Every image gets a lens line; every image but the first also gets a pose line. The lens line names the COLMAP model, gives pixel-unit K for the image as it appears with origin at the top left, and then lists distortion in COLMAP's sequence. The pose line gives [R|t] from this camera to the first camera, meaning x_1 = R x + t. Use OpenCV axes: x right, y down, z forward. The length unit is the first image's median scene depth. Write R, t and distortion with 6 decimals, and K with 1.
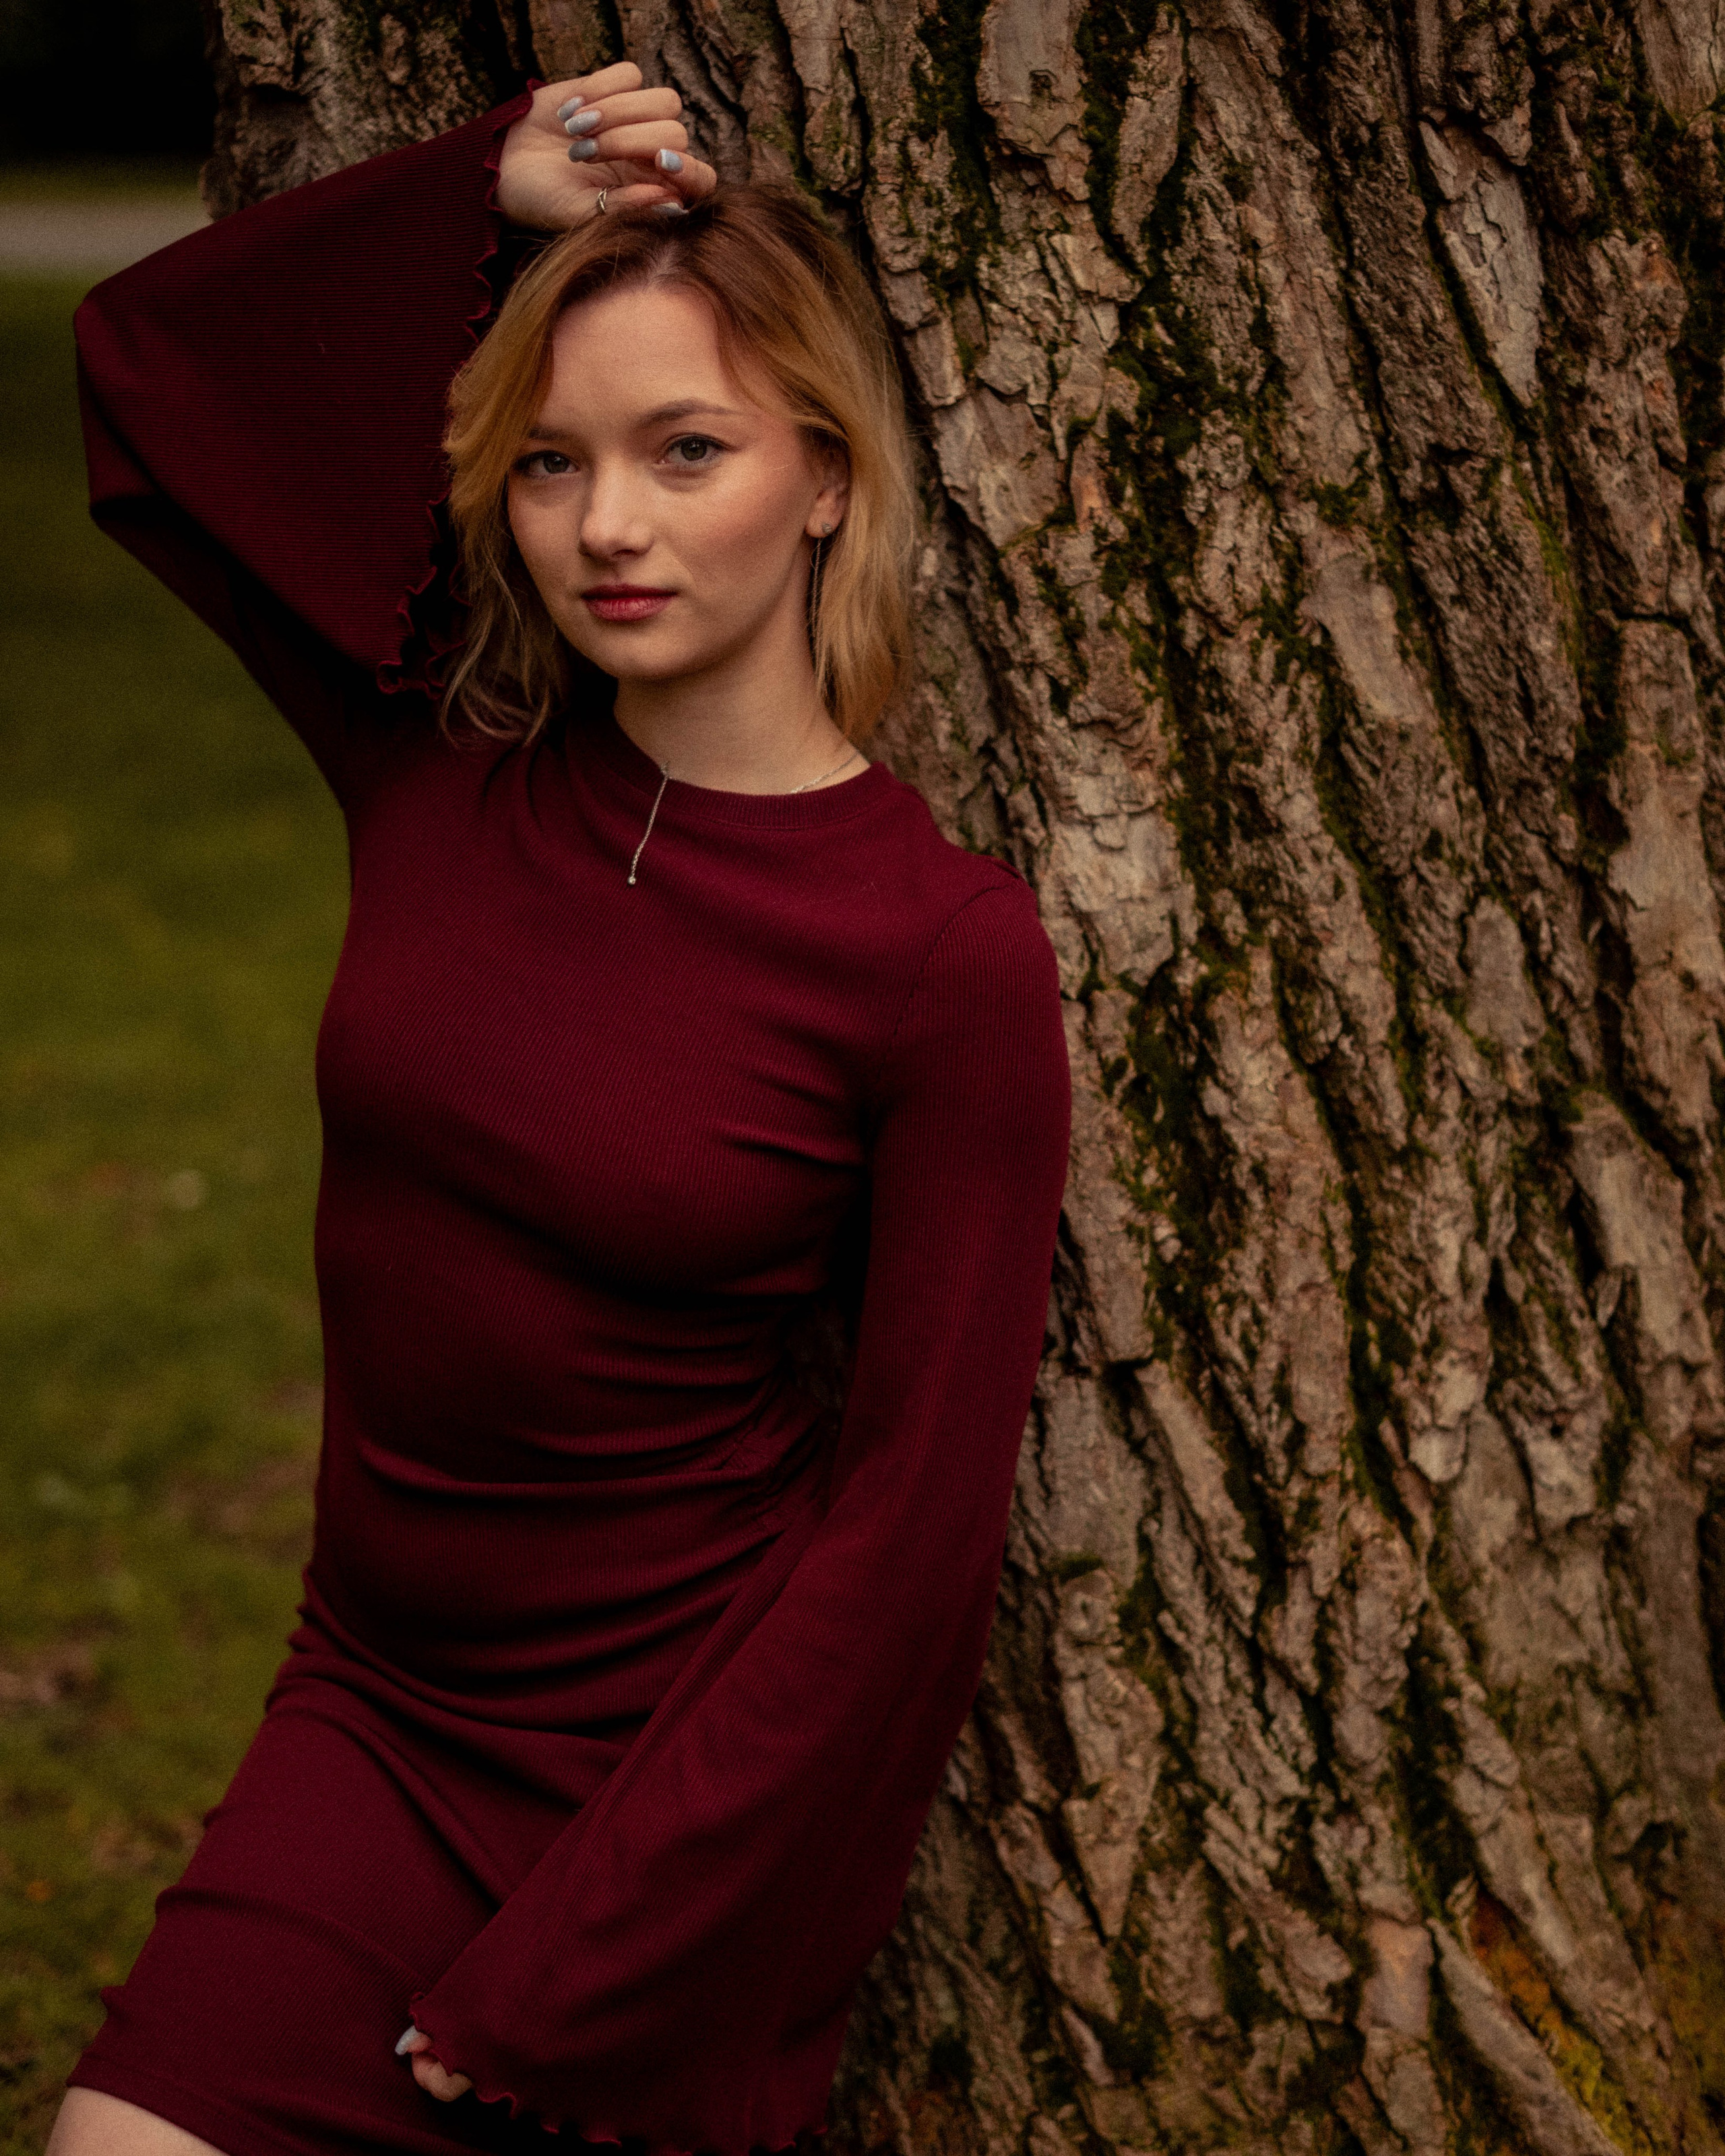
lens RADIAL K [[3810.9, 0, 861.3], [0, 3810.9, 1251.2], [0, 0, 1]] dist [-0.146594, 0.142032]
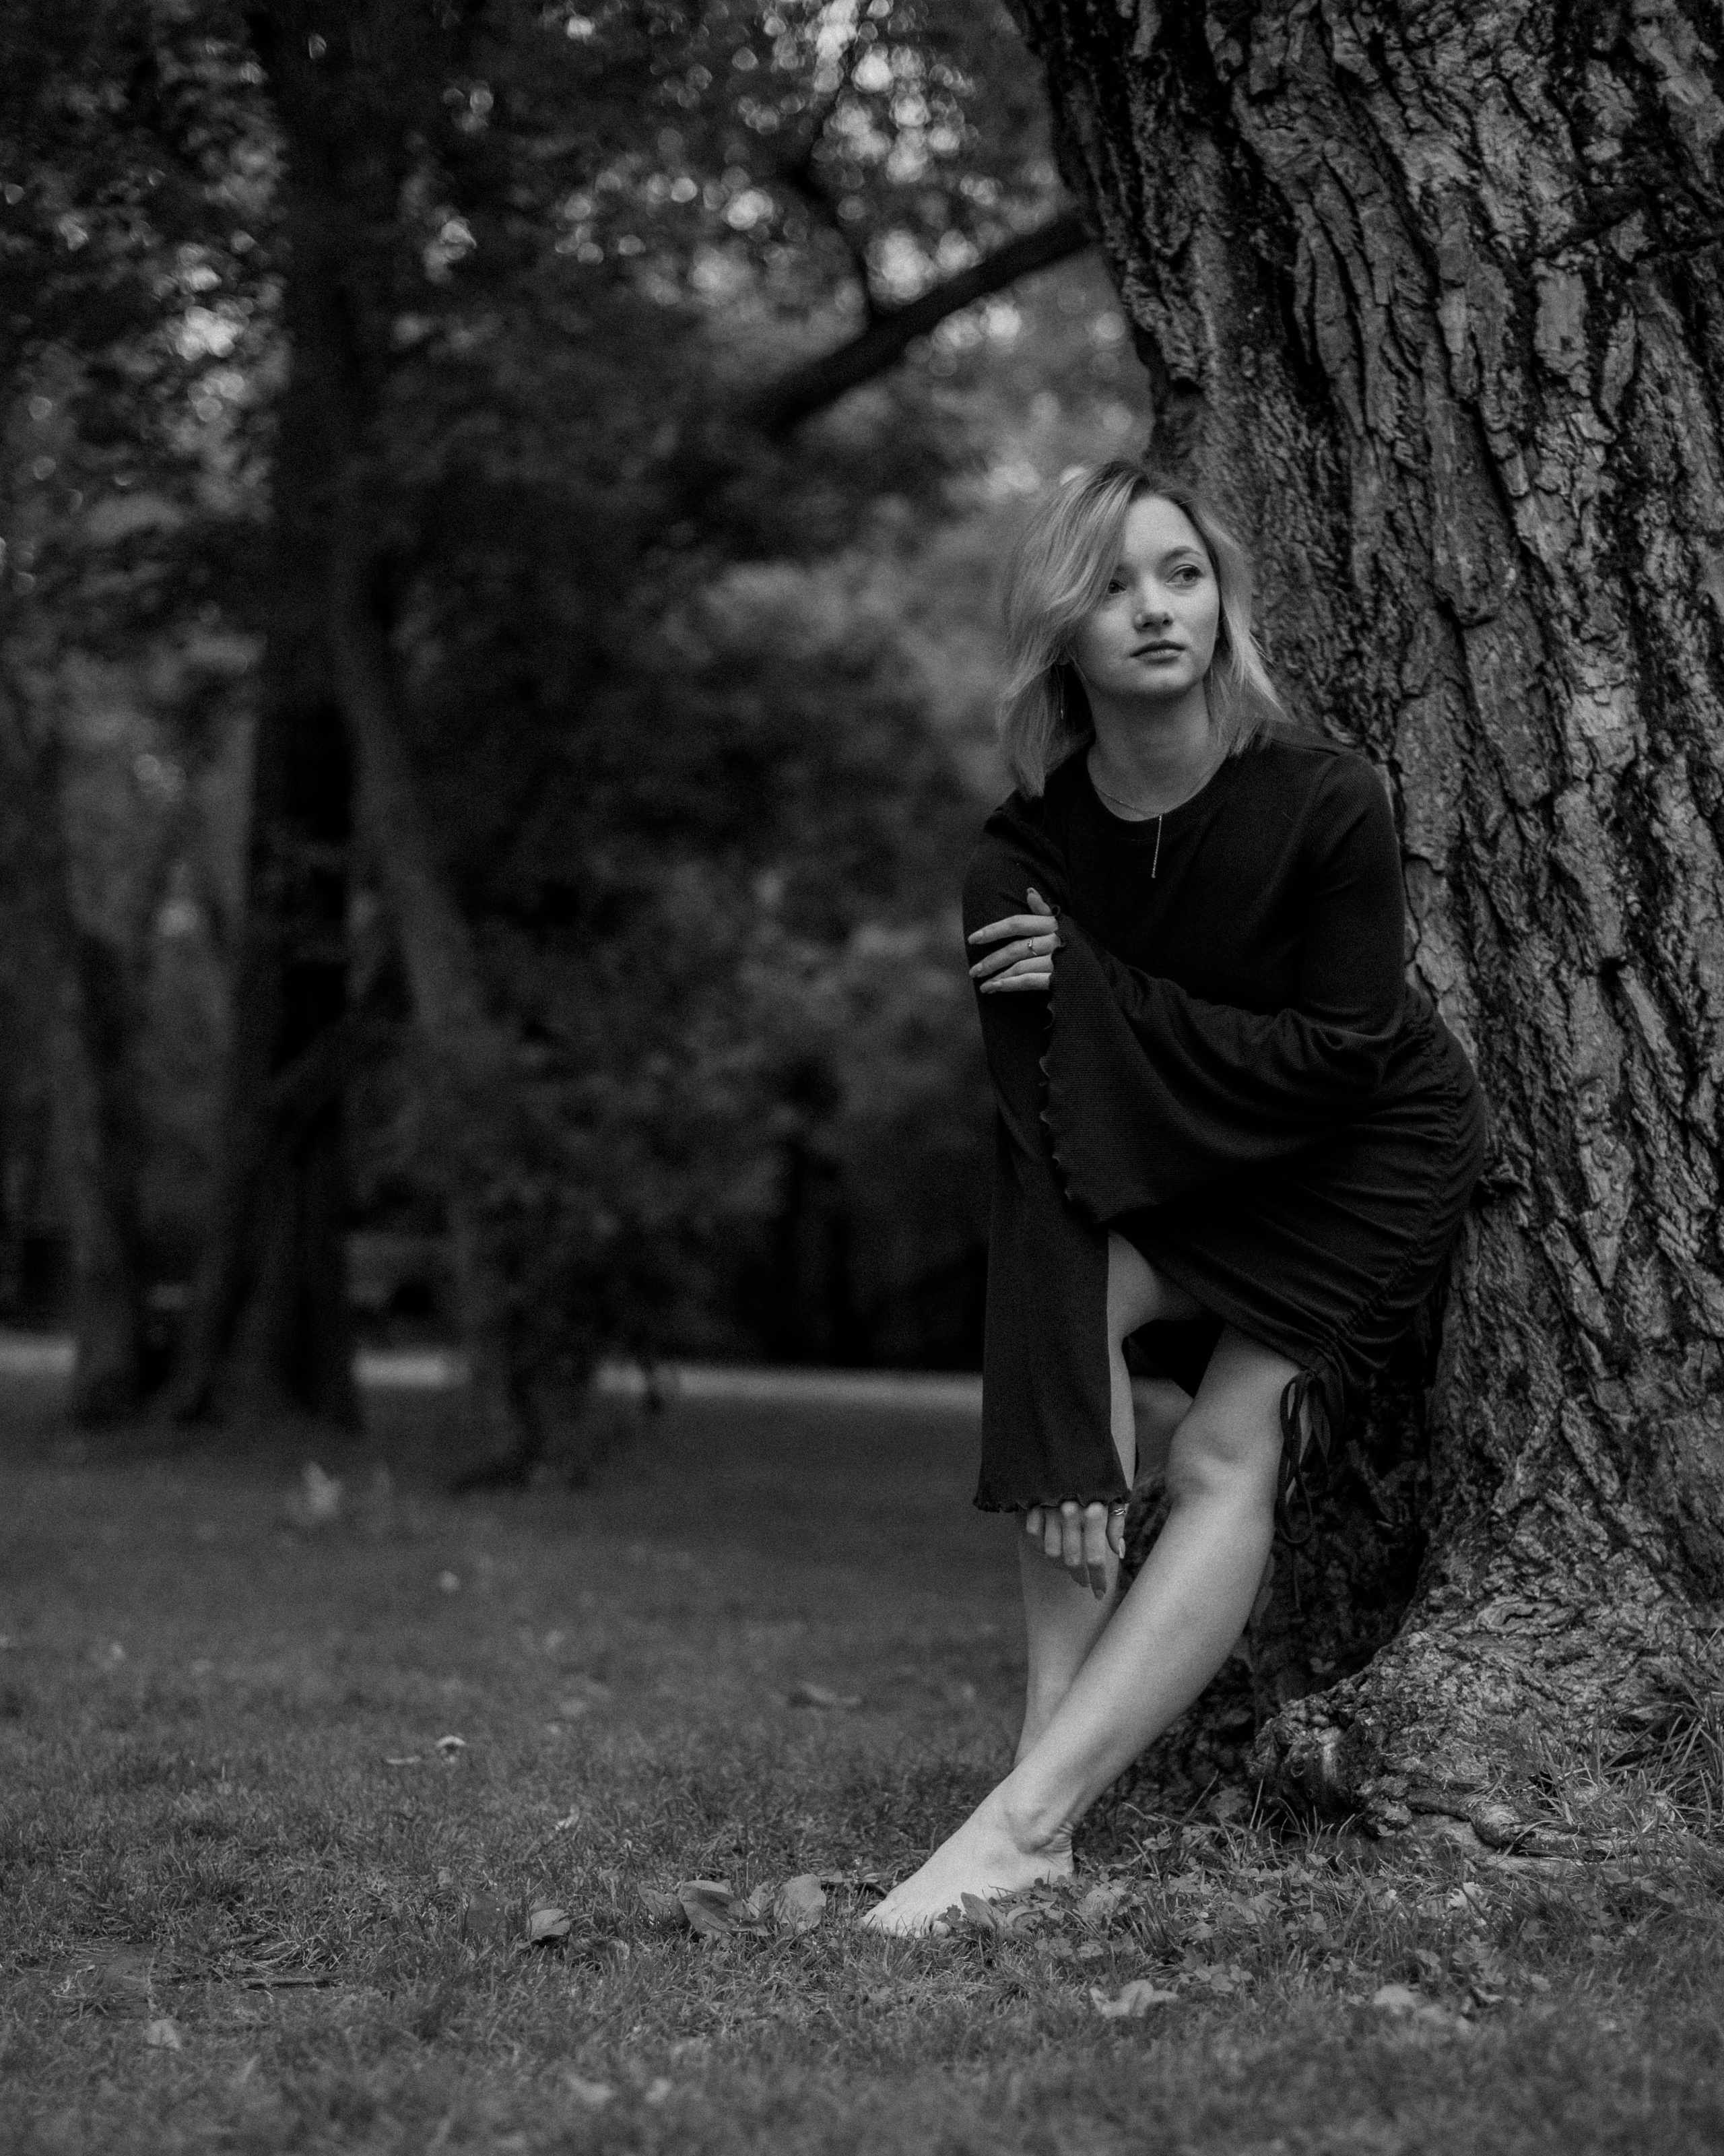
lens RADIAL K [[3810.4, 0, 860.8], [0, 3810.4, 1251.2], [0, 0, 1]] dist [-0.146594, 0.142032]
pose [[0.983961, 0.012863, -0.177918, 0.039062], [-0.065304, 0.954133, -0.292173, 0.757294], [0.165999, 0.299105, 0.939670, -0.816739]]
